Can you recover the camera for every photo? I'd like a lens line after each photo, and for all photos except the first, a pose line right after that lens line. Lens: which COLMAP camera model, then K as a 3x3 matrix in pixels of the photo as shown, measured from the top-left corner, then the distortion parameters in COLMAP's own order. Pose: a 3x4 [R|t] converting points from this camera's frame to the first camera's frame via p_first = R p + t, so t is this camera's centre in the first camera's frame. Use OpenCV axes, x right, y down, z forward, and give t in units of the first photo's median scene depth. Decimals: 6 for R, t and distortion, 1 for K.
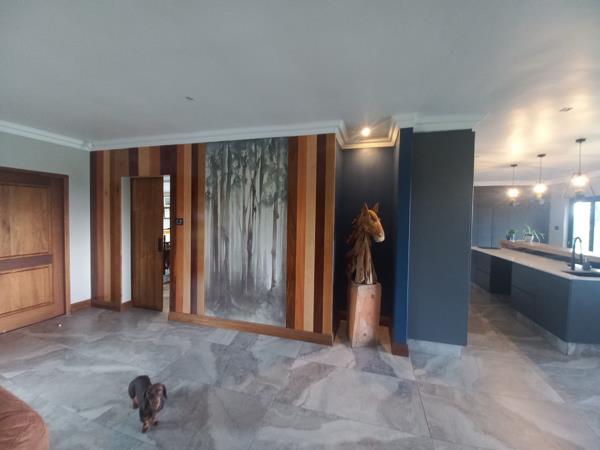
lens RADIAL K [[236.6, 0, 304.9], [0, 236.6, 223.7], [0, 0, 1]] dist [0.035805, -0.023314]
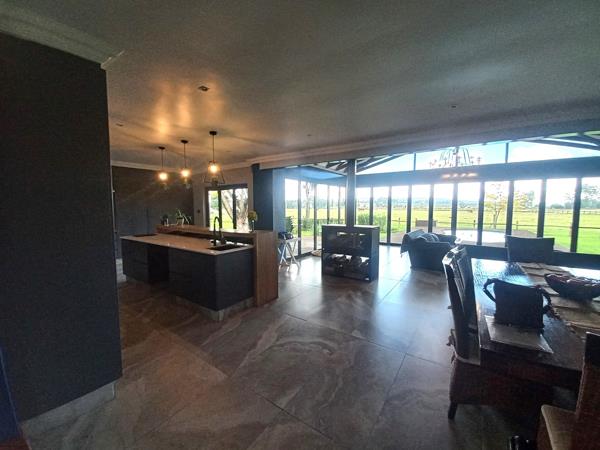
lens RADIAL K [[236.6, 0, 304.9], [0, 236.6, 223.7], [0, 0, 1]] dist [0.035805, -0.023314]
pose [[0.324731, -0.082996, 0.942158, 0.173135], [0.035656, 0.996508, 0.075495, 0.014773], [-0.945134, 0.009078, 0.326556, 0.196483]]
